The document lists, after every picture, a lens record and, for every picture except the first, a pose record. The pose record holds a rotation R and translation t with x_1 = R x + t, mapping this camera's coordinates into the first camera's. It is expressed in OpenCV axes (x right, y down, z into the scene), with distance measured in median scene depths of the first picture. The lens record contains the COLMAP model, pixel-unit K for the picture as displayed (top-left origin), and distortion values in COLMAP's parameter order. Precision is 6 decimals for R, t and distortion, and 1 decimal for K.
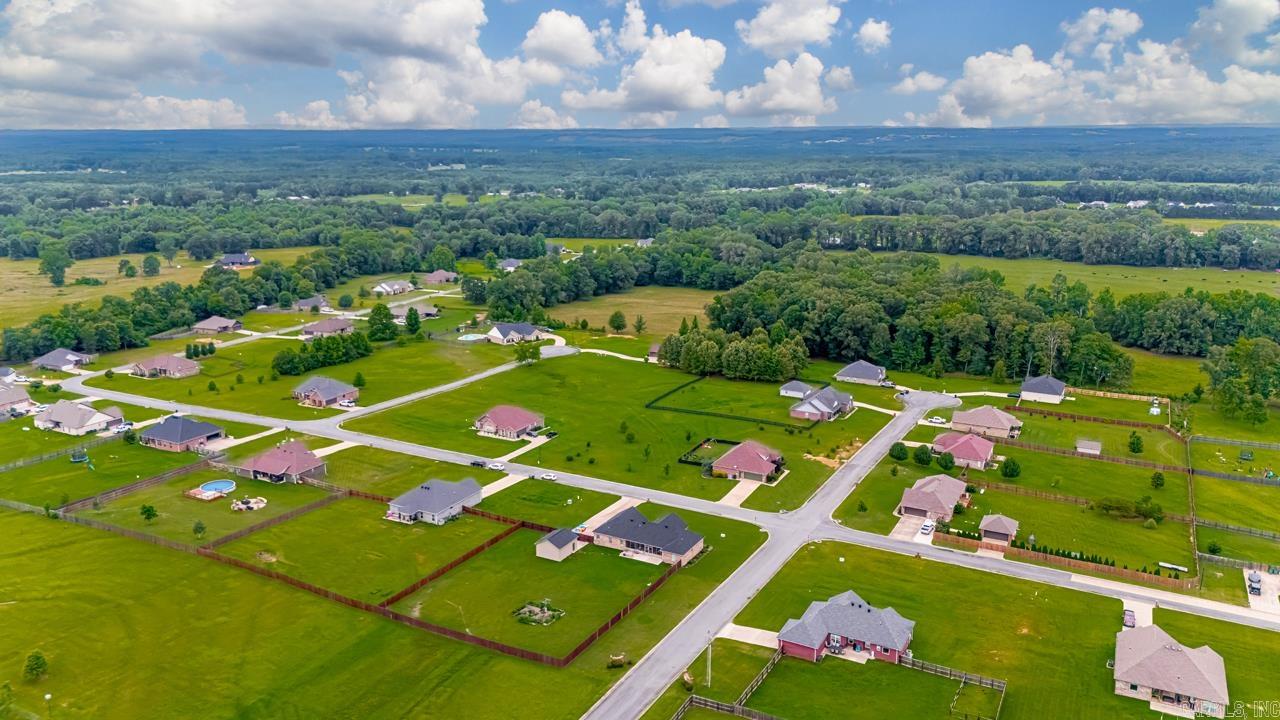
lens RADIAL K [[930.7, 0, 640.0], [0, 930.7, 360.0], [0, 0, 1]] dist [0.112169, -0.153874]
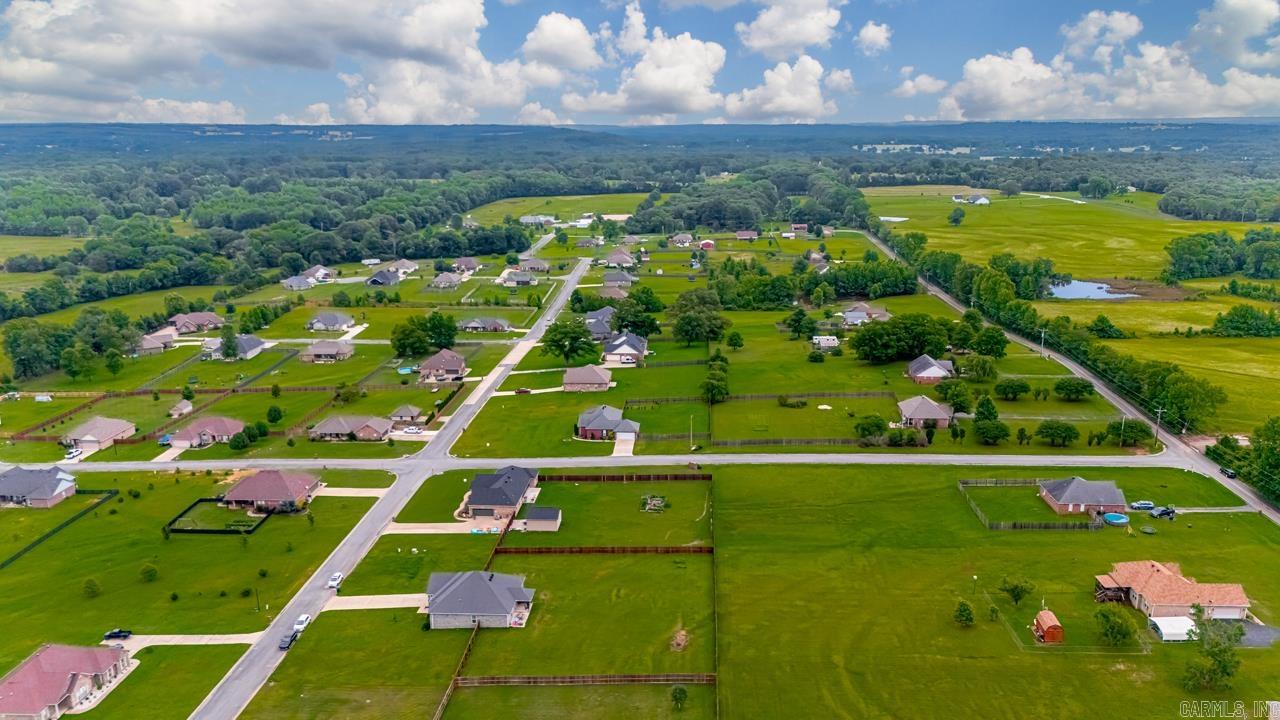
lens RADIAL K [[930.7, 0, 640.0], [0, 930.7, 360.0], [0, 0, 1]] dist [0.112169, -0.153874]
pose [[-0.409694, -0.217542, 0.885904, -0.720118], [0.223482, 0.917619, 0.328681, -0.203311], [-0.884424, 0.332643, -0.327326, 0.829319]]
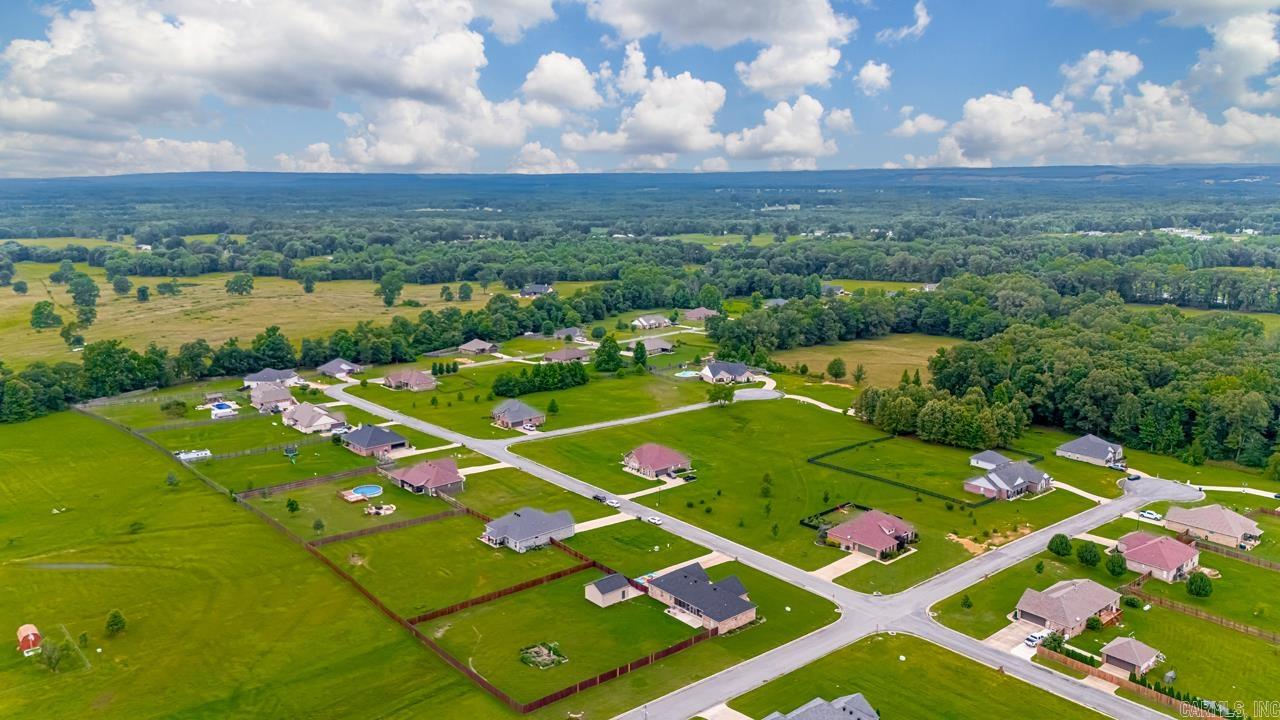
lens RADIAL K [[930.7, 0, 640.0], [0, 930.7, 360.0], [0, 0, 1]] dist [0.112169, -0.153874]
pose [[0.932879, 0.068040, -0.353704, 0.191309], [-0.082509, 0.996252, -0.025971, -0.013948], [0.350611, 0.053411, 0.934997, 0.055840]]
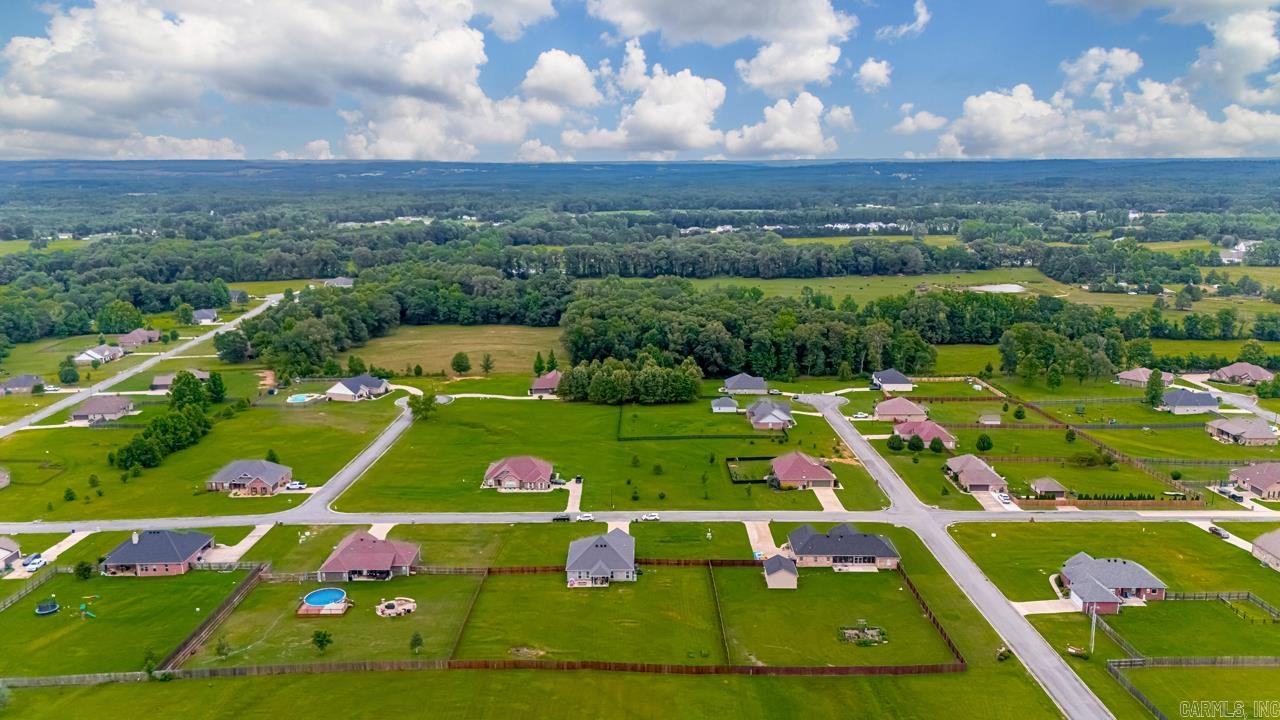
lens RADIAL K [[930.7, 0, 640.0], [0, 930.7, 360.0], [0, 0, 1]] dist [0.112169, -0.153874]
pose [[0.881310, -0.098397, 0.462180, -0.459507], [0.114142, 0.993445, -0.006151, -0.027358], [-0.458545, 0.058175, 0.886765, 0.117339]]
